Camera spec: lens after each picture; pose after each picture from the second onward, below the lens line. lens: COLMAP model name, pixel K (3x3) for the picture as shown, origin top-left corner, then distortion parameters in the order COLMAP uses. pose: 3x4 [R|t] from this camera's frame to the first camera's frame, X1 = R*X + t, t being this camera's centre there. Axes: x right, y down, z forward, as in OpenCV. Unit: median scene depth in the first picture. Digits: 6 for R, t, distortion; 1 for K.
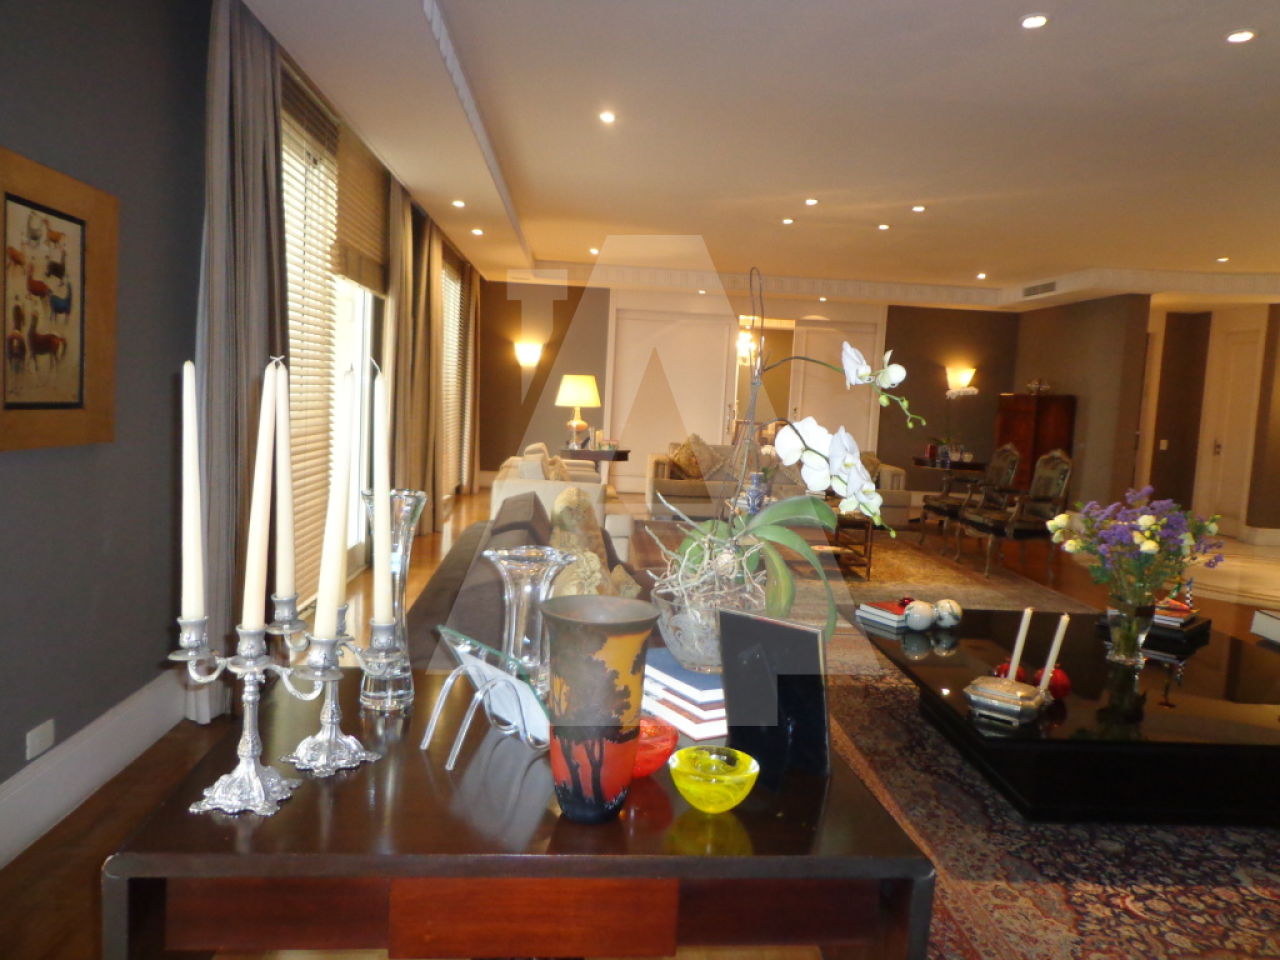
lens RADIAL K [[939.5, 0, 640.0], [0, 939.5, 480.0], [0, 0, 1]] dist [-0.004945, -0.002293]
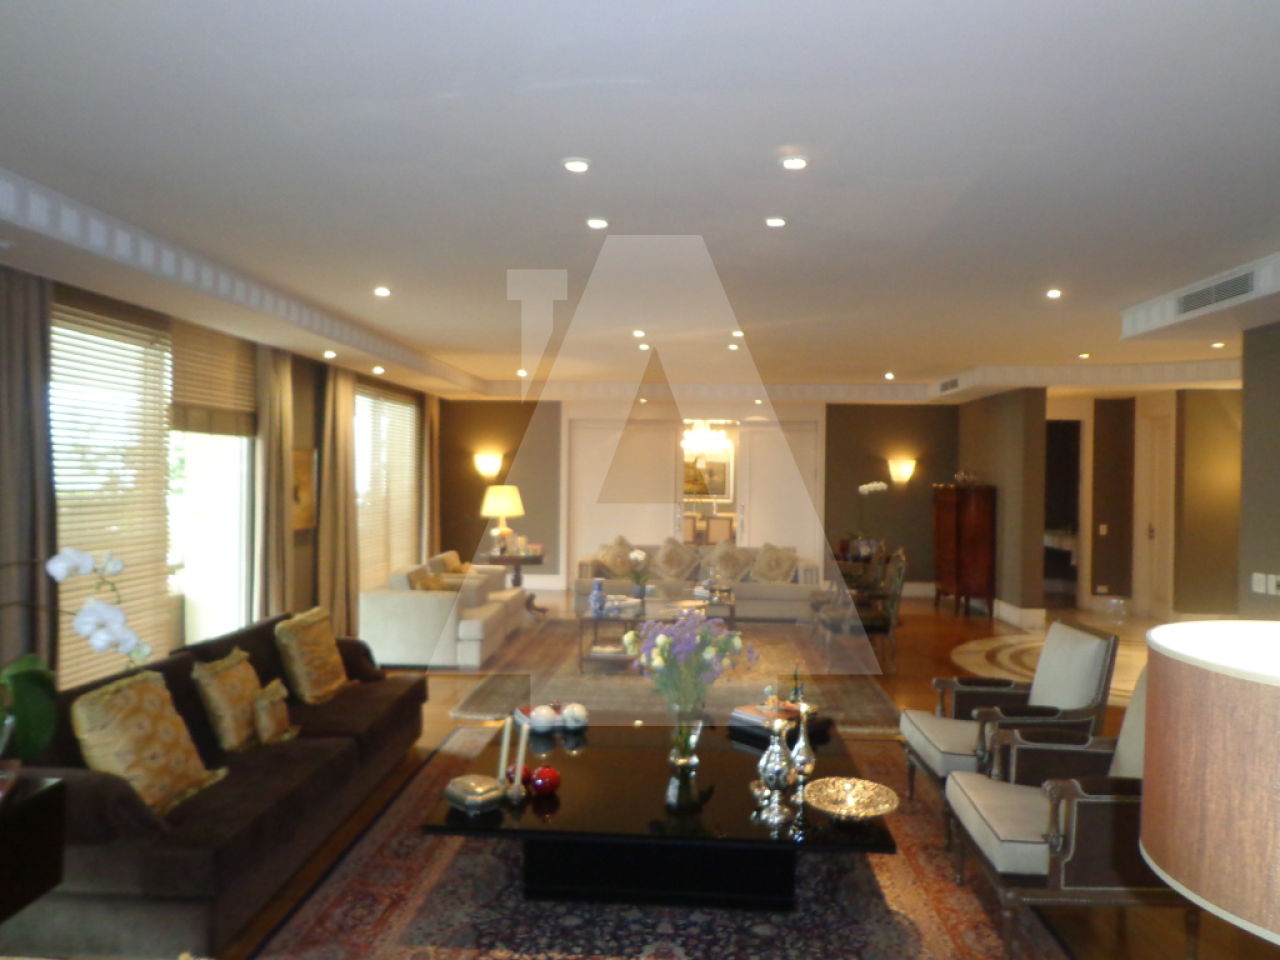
lens RADIAL K [[935.6, 0, 640.0], [0, 935.6, 480.0], [0, 0, 1]] dist [-0.011296, 0.010157]
pose [[0.991991, -0.037927, -0.120483, 0.220499], [0.027217, 0.995630, -0.089326, -0.016932], [0.123344, 0.085332, 0.988688, -0.060302]]
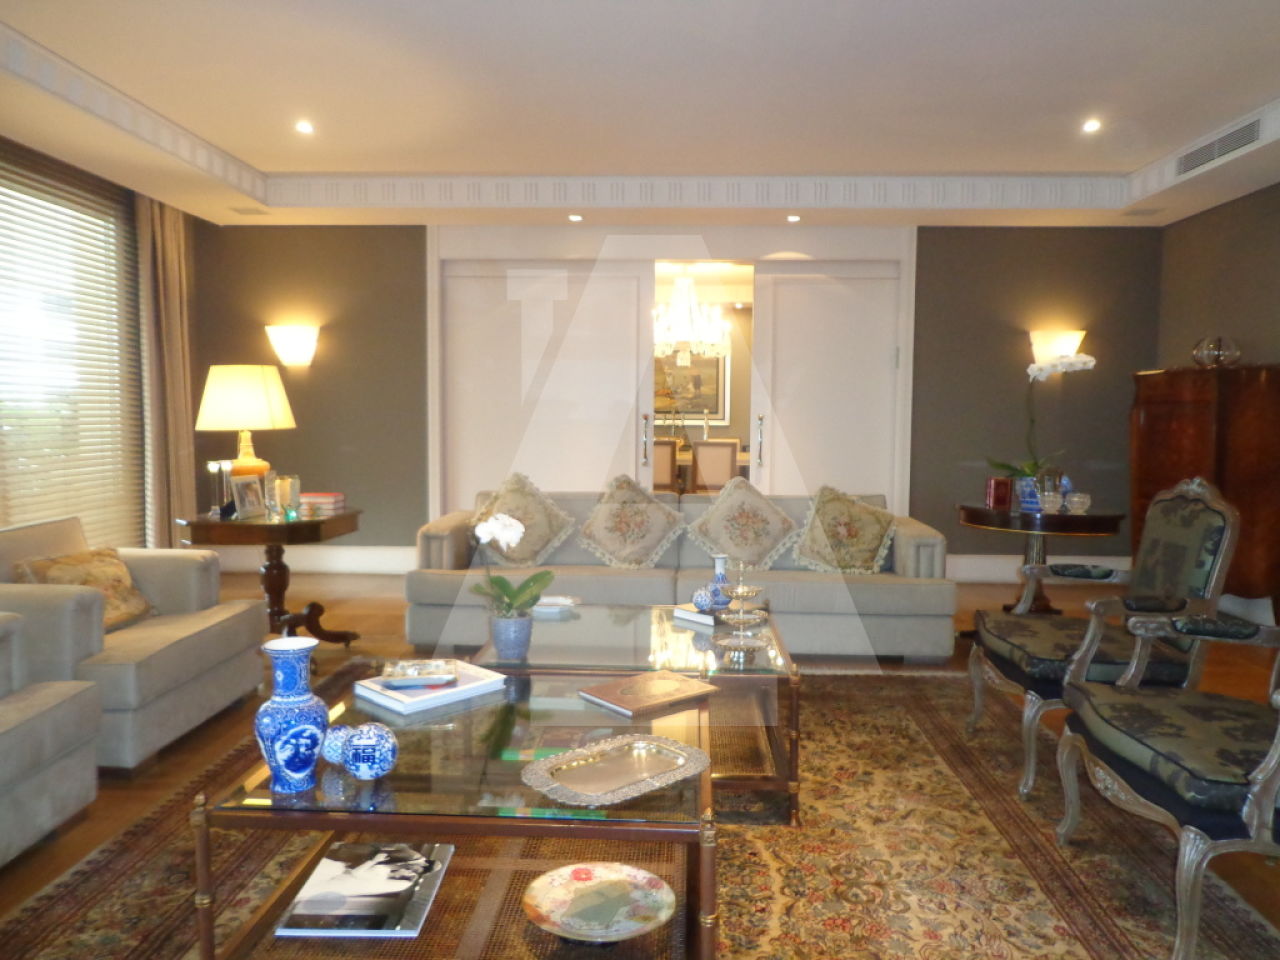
lens RADIAL K [[935.6, 0, 640.0], [0, 935.6, 480.0], [0, 0, 1]] dist [-0.011296, 0.010157]
pose [[0.994293, -0.037777, -0.099767, 0.182067], [0.035382, 0.999044, -0.025668, -0.031705], [0.100641, 0.021992, 0.994680, 0.526512]]
